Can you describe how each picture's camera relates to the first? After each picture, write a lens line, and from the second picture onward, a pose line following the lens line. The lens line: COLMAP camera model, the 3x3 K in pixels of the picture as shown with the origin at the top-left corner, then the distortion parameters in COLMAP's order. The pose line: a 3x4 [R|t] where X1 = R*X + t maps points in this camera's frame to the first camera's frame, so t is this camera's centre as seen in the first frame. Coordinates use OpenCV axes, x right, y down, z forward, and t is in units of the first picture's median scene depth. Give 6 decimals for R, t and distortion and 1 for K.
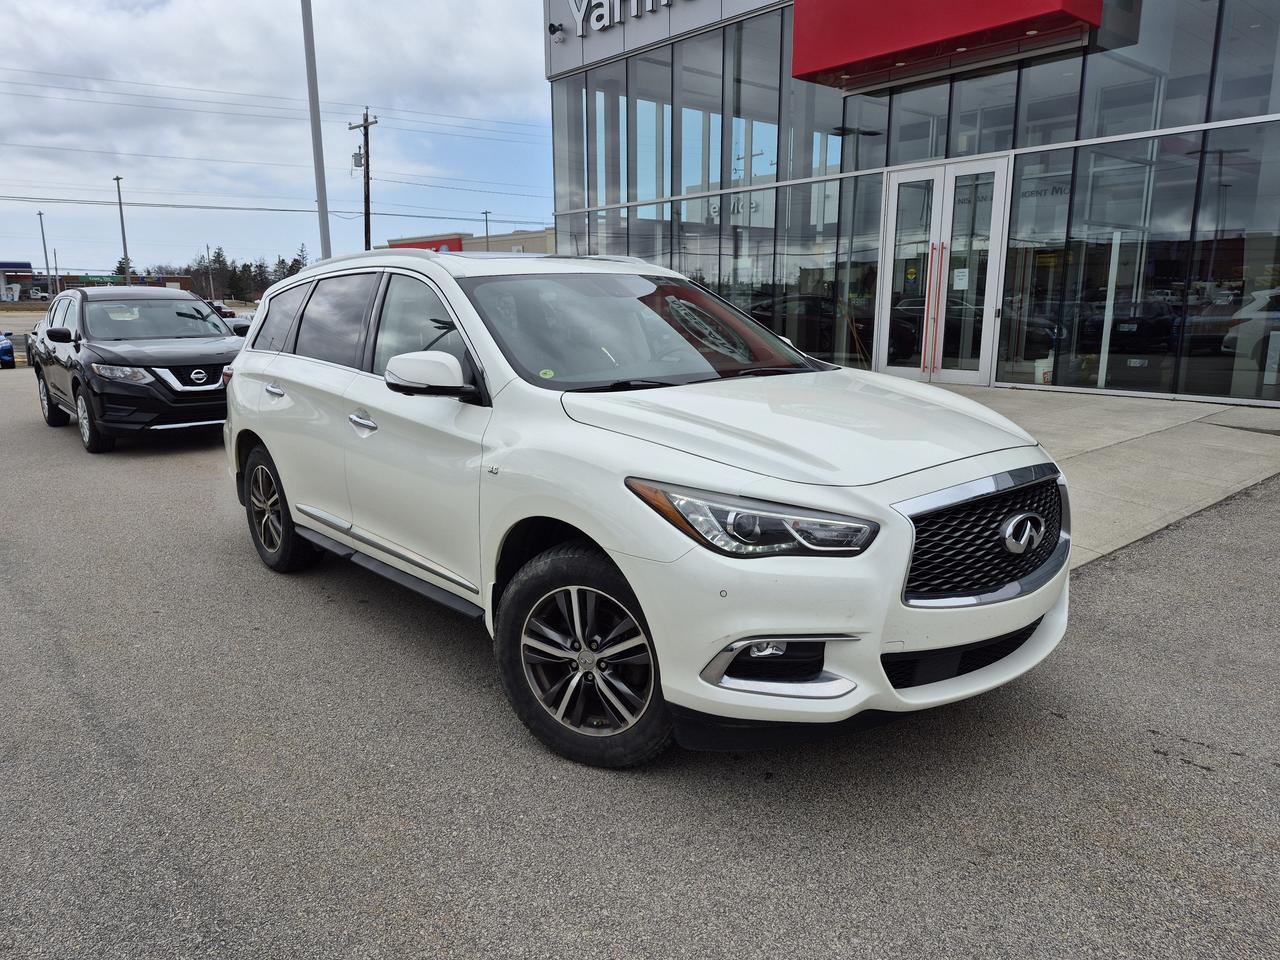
lens RADIAL K [[892.4, 0, 640.0], [0, 892.4, 480.0], [0, 0, 1]] dist [0.099017, -0.135597]
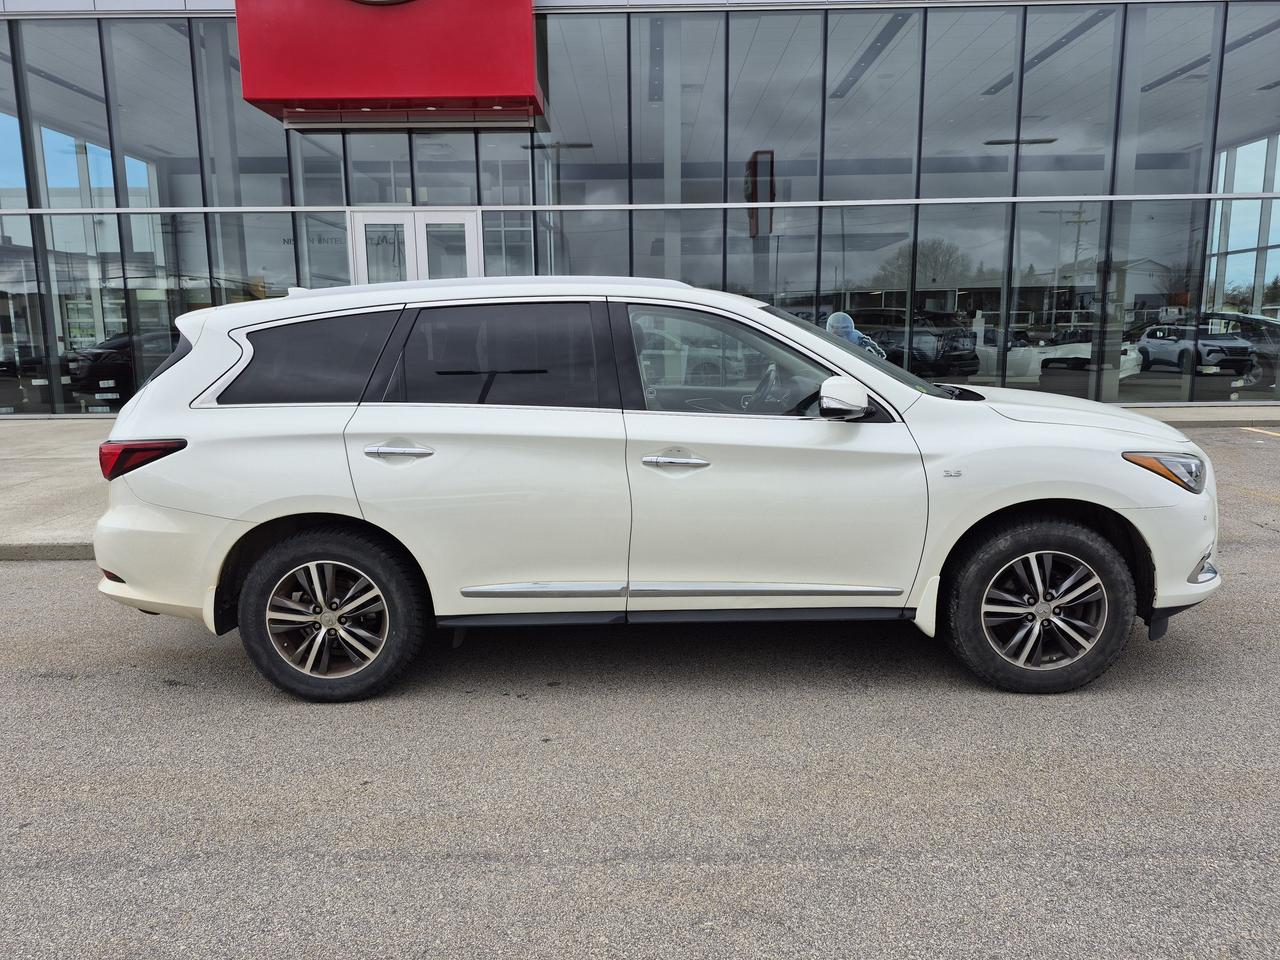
lens RADIAL K [[892.4, 0, 640.0], [0, 892.4, 480.0], [0, 0, 1]] dist [0.099017, -0.135597]
pose [[0.652548, -0.124623, 0.747429, -0.338462], [0.158296, 0.987039, 0.026374, -0.025270], [-0.741029, 0.101105, 0.663818, 0.141379]]
